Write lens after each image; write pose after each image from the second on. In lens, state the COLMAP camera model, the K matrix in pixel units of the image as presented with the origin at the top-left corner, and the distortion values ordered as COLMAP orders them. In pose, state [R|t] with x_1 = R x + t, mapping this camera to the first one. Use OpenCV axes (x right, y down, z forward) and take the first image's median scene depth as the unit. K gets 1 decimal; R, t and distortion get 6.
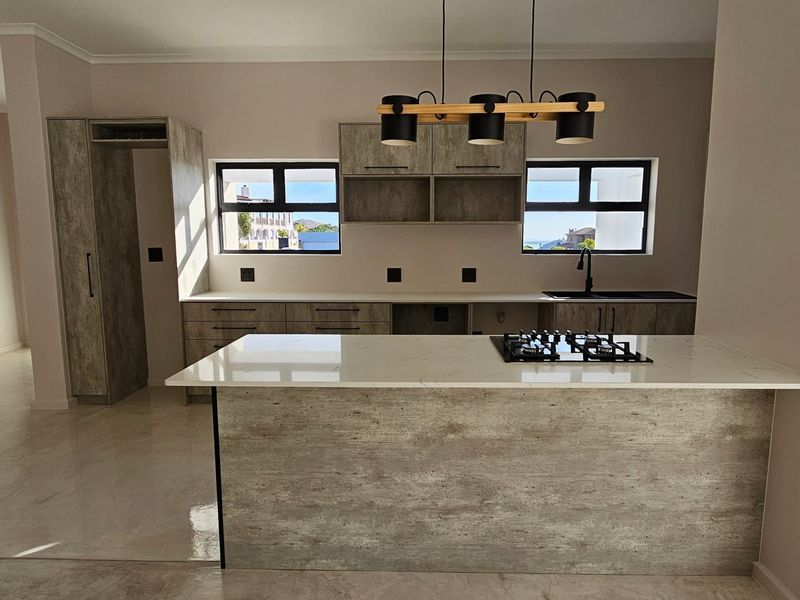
lens RADIAL K [[498.5, 0, 401.7], [0, 498.5, 297.9], [0, 0, 1]] dist [0.005420, -0.015220]
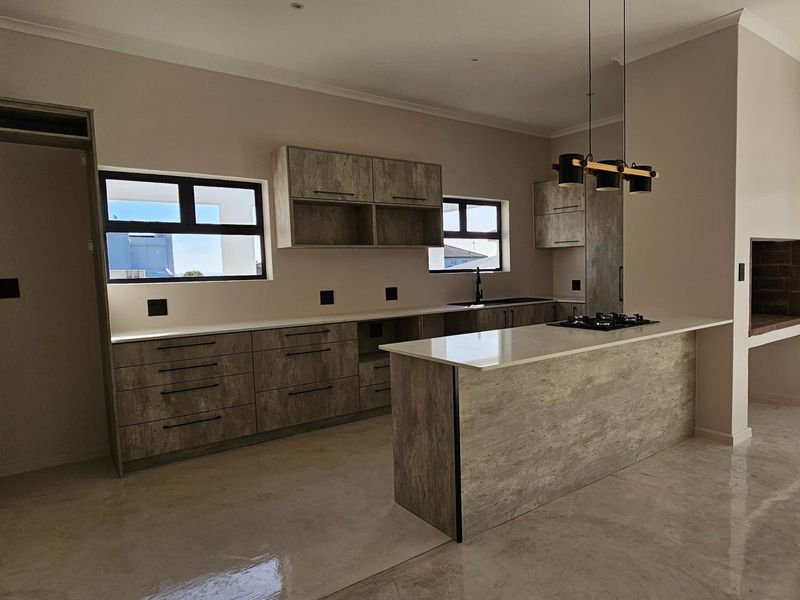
lens RADIAL K [[490.4, 0, 478.8], [0, 490.4, 300.2], [0, 0, 1]] dist [-0.004691, -0.001944]
pose [[0.769000, -0.062811, 0.636156, -0.470066], [0.098330, 0.994940, -0.020627, 0.012122], [-0.631641, 0.078415, 0.771285, 0.037163]]
